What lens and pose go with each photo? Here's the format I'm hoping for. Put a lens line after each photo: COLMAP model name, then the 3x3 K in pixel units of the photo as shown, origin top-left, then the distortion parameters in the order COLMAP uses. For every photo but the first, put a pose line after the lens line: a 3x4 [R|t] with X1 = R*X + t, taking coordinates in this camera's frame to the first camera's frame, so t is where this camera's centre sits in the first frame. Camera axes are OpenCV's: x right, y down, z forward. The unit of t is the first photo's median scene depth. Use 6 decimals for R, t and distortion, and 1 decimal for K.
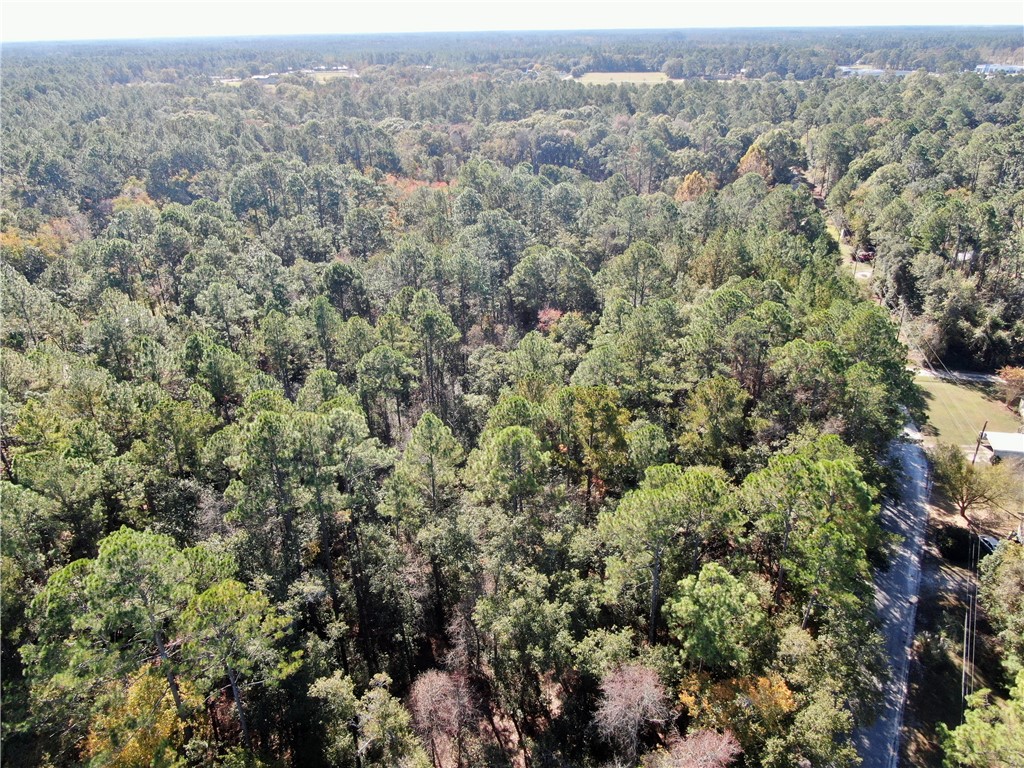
lens RADIAL K [[734.1, 0, 512.0], [0, 734.1, 384.0], [0, 0, 1]] dist [-0.011586, -0.002355]
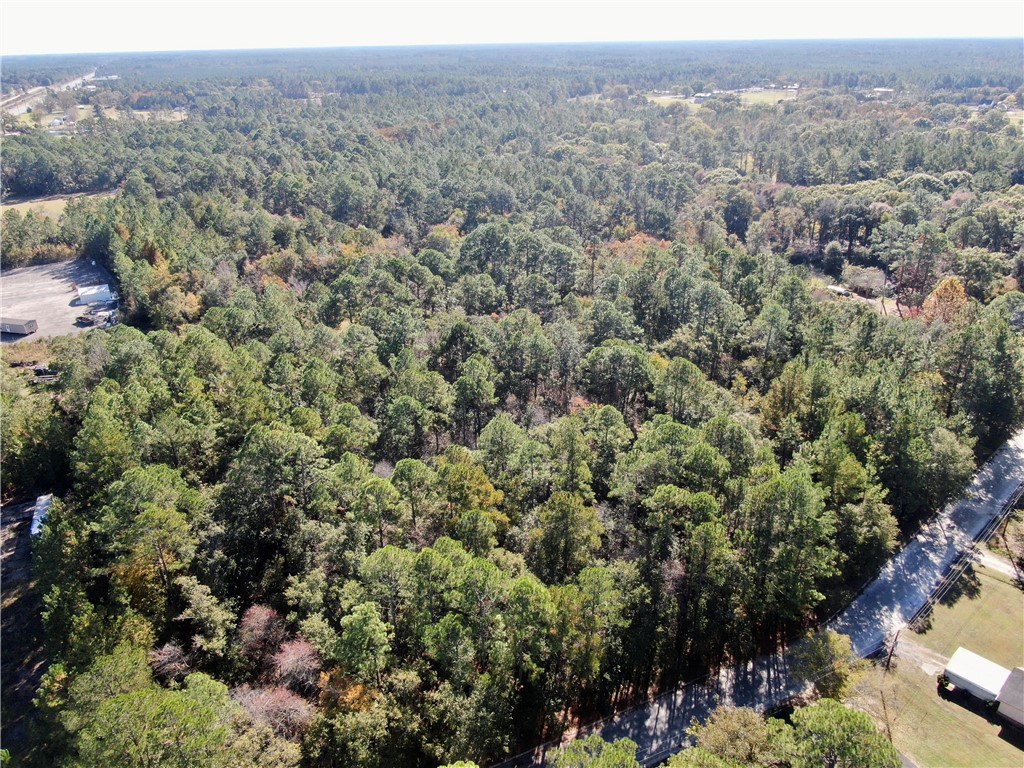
lens RADIAL K [[734.1, 0, 512.0], [0, 734.1, 384.0], [0, 0, 1]] dist [-0.011586, -0.002355]
pose [[0.821112, 0.228600, -0.522989, 0.389221], [-0.229902, 0.971138, 0.063534, -0.122312], [0.522418, 0.068068, 0.849968, -0.061664]]
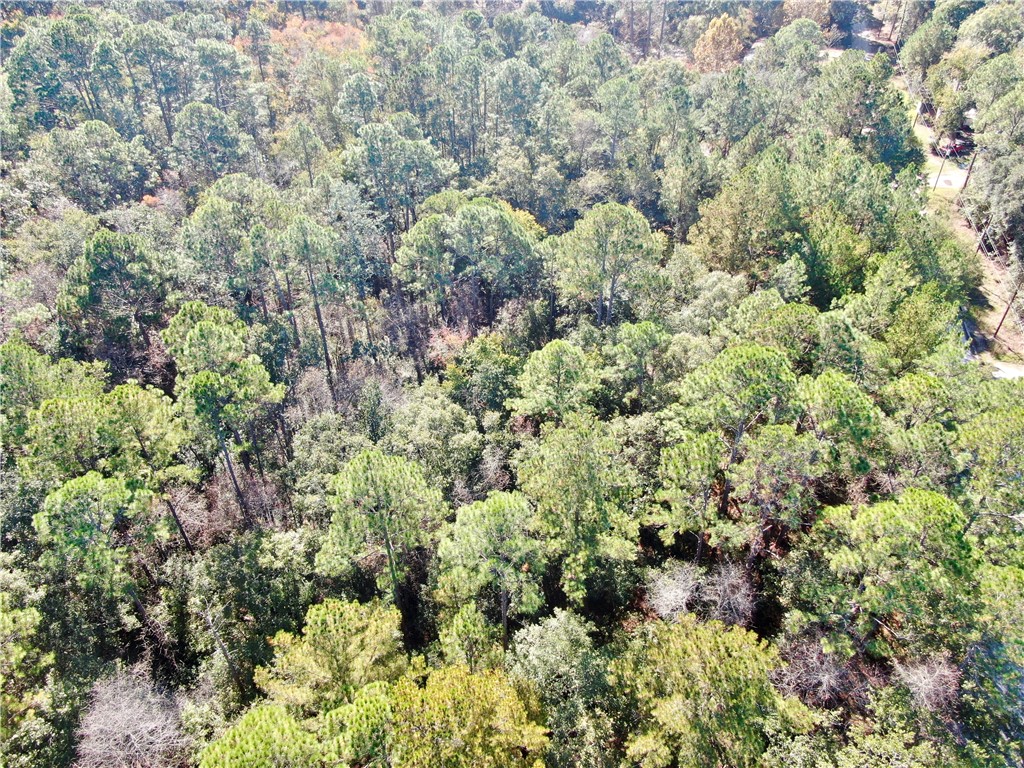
lens RADIAL K [[734.1, 0, 512.0], [0, 734.1, 384.0], [0, 0, 1]] dist [-0.011586, -0.002355]
pose [[0.999774, 0.014442, -0.015584, 0.074524], [-0.010437, 0.972699, 0.231837, -0.130891], [0.018506, -0.231622, 0.972630, 0.276869]]
